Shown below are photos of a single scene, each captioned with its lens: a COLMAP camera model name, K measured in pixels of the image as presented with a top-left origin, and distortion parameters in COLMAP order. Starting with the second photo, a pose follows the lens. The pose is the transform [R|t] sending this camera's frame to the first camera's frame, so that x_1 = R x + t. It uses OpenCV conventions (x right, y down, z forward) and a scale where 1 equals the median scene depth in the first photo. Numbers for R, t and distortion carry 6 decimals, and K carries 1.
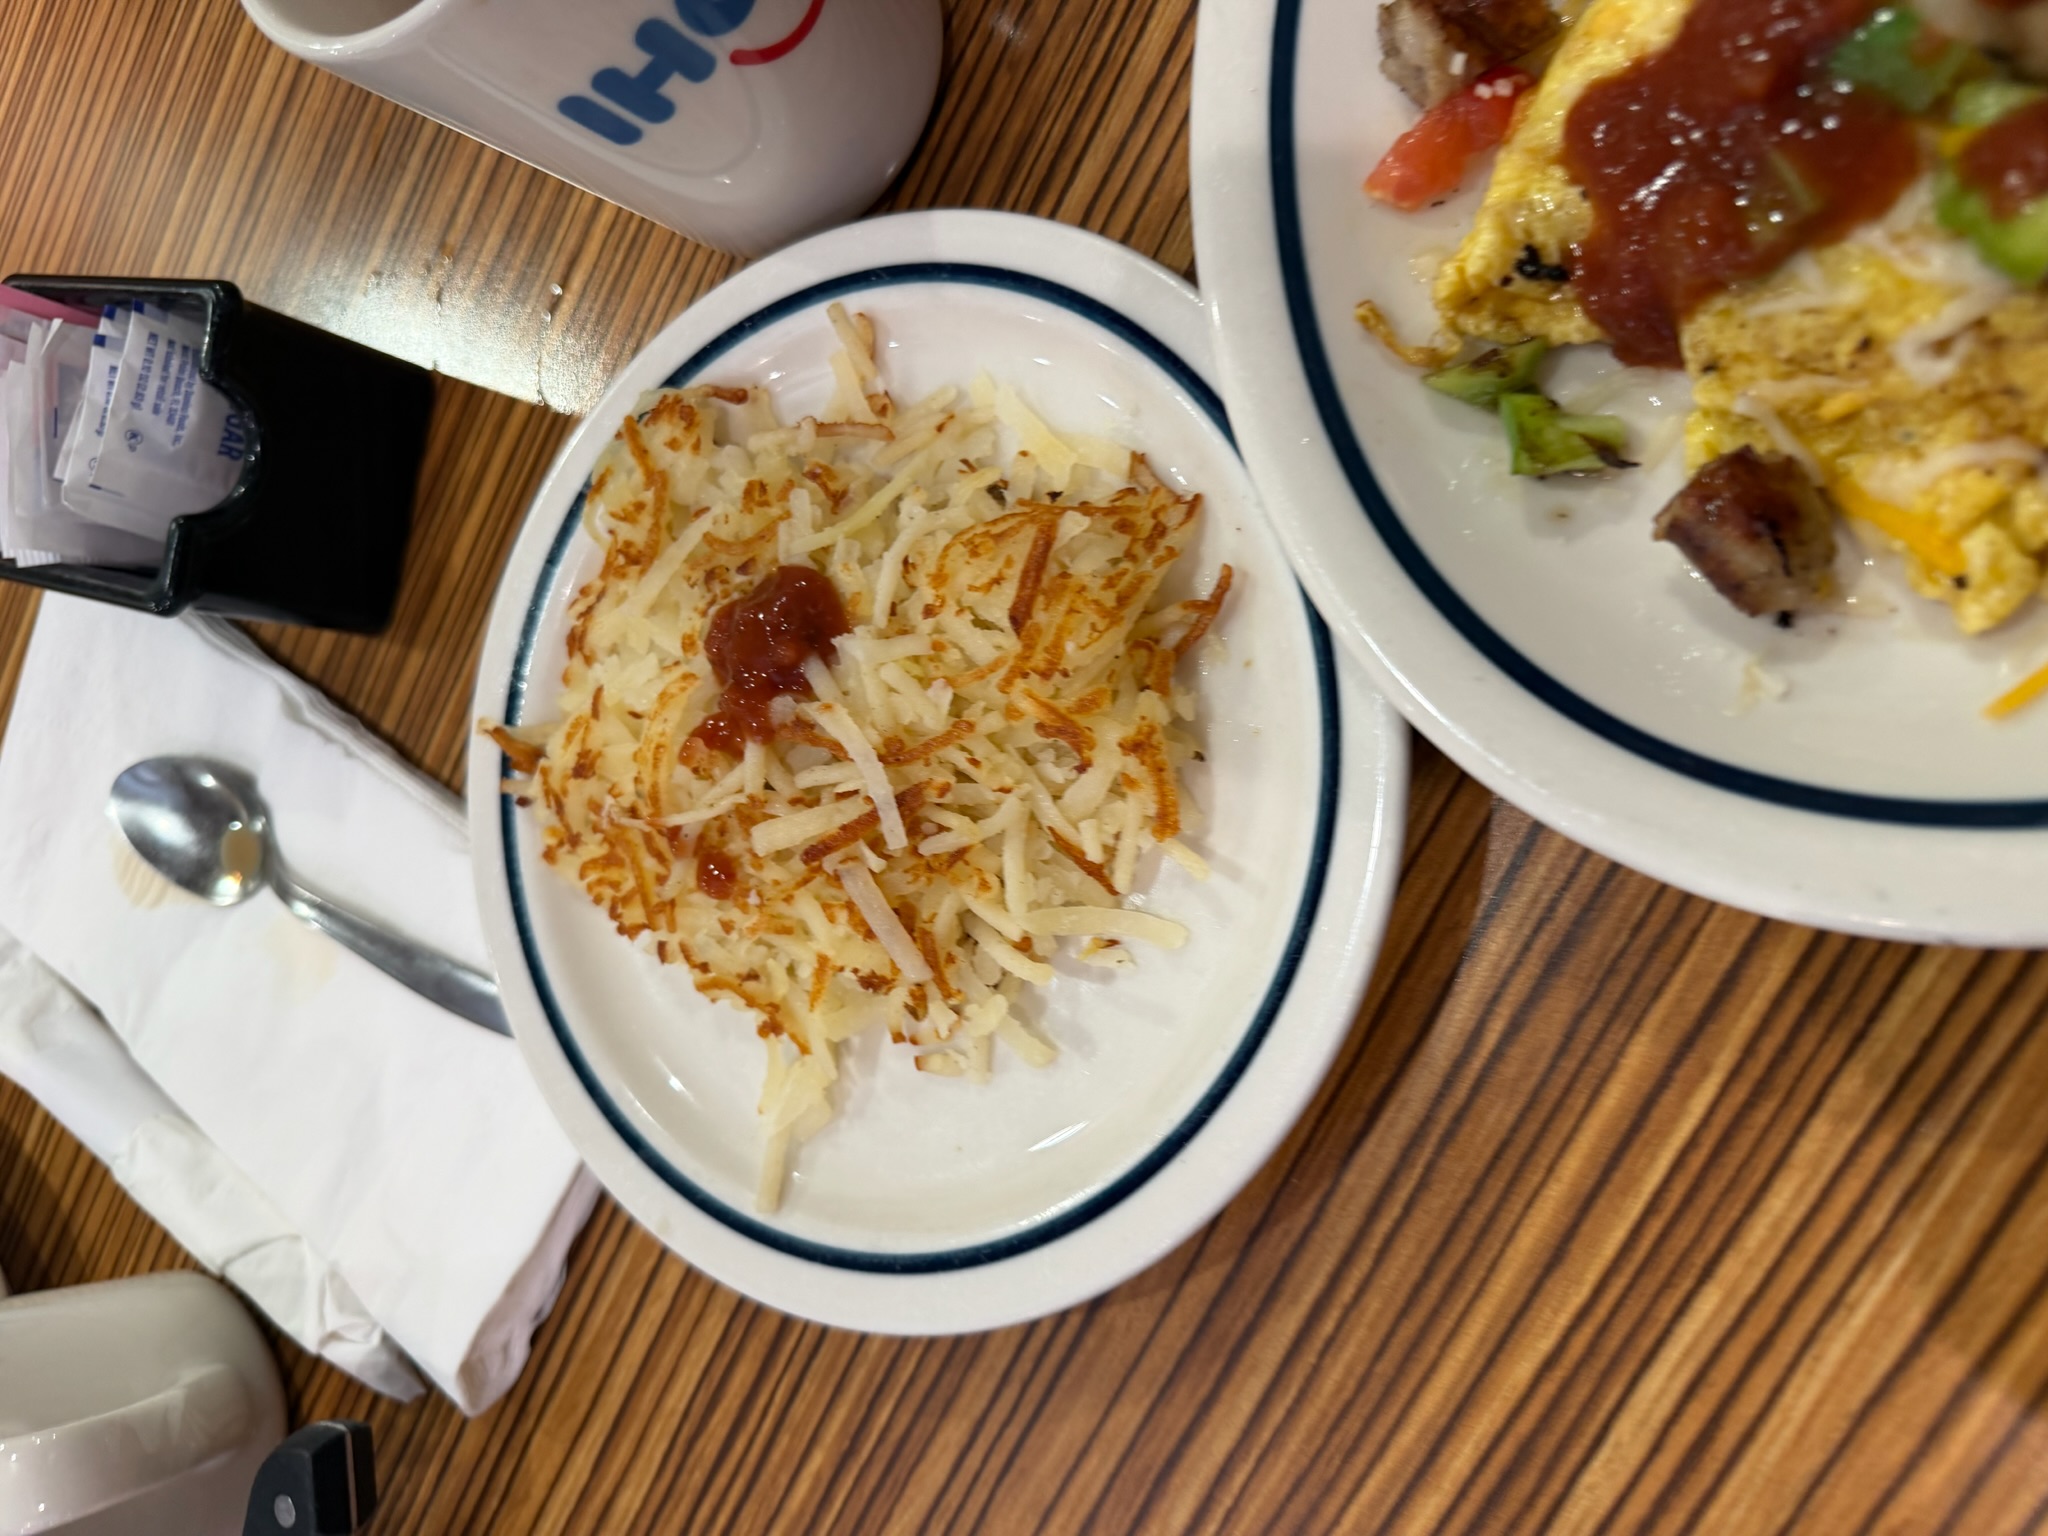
lens RADIAL K [[1426.9, 0, 1035.6], [0, 1426.9, 776.6], [0, 0, 1]] dist [0.007739, -0.016967]
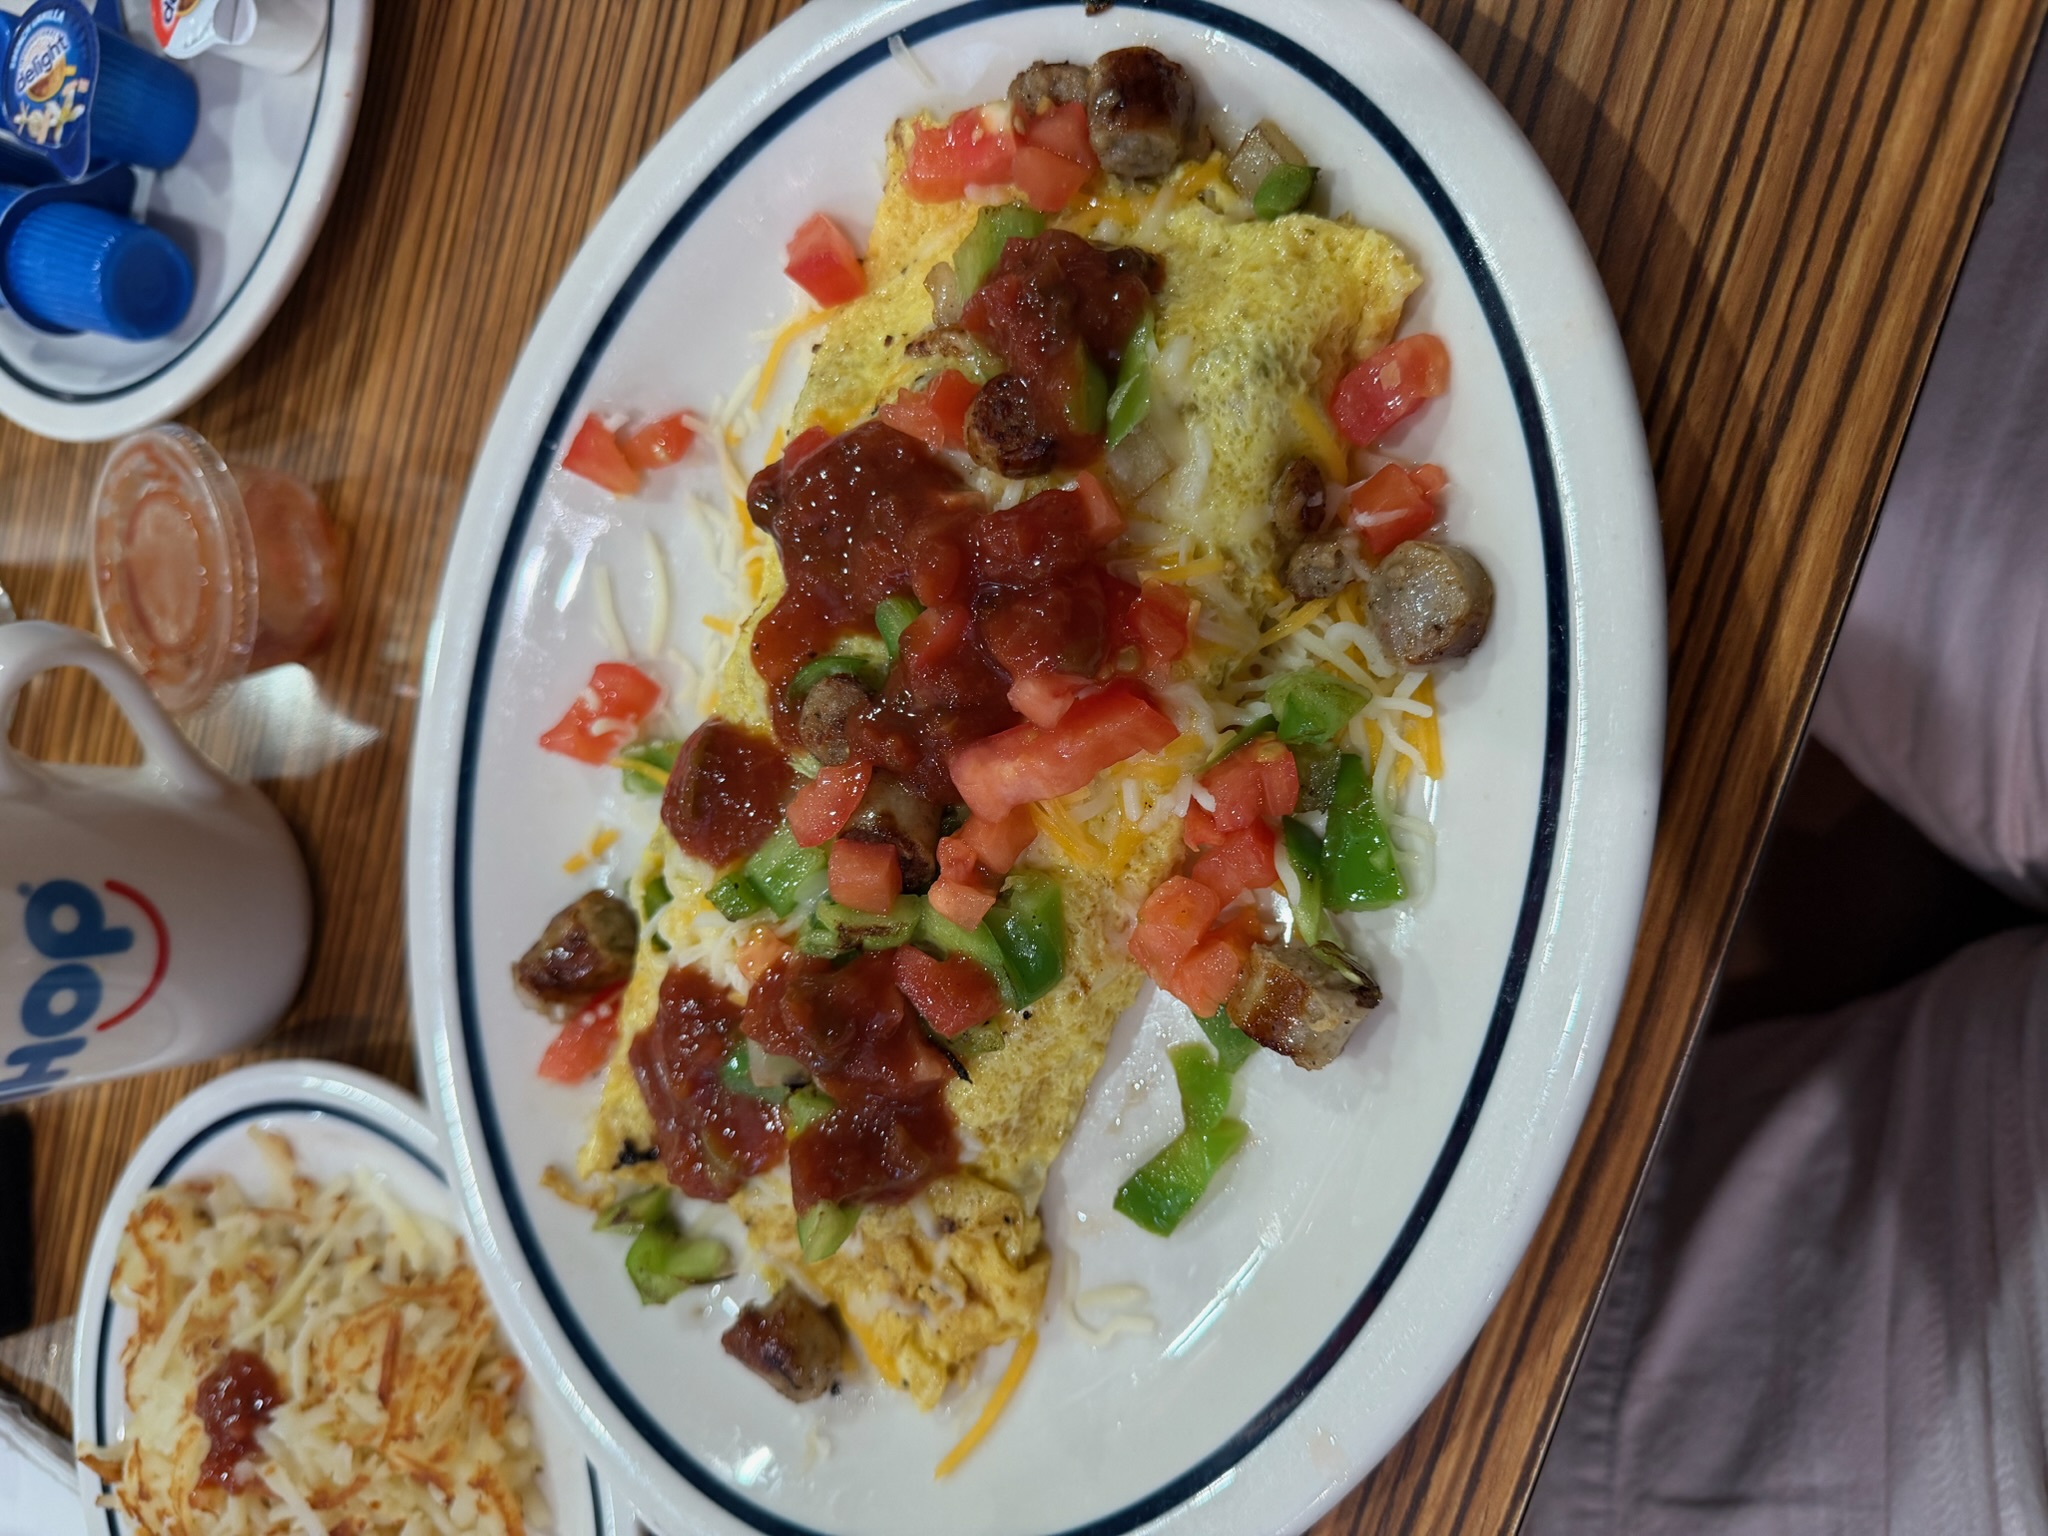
lens RADIAL K [[1426.9, 0, 1014.0], [0, 1426.9, 760.8], [0, 0, 1]] dist [0.007739, -0.016967]
pose [[0.979959, -0.199197, -0.000262, 0.662495], [0.199007, 0.979078, -0.042466, -0.501465], [0.008716, 0.041563, 0.999098, -0.342204]]
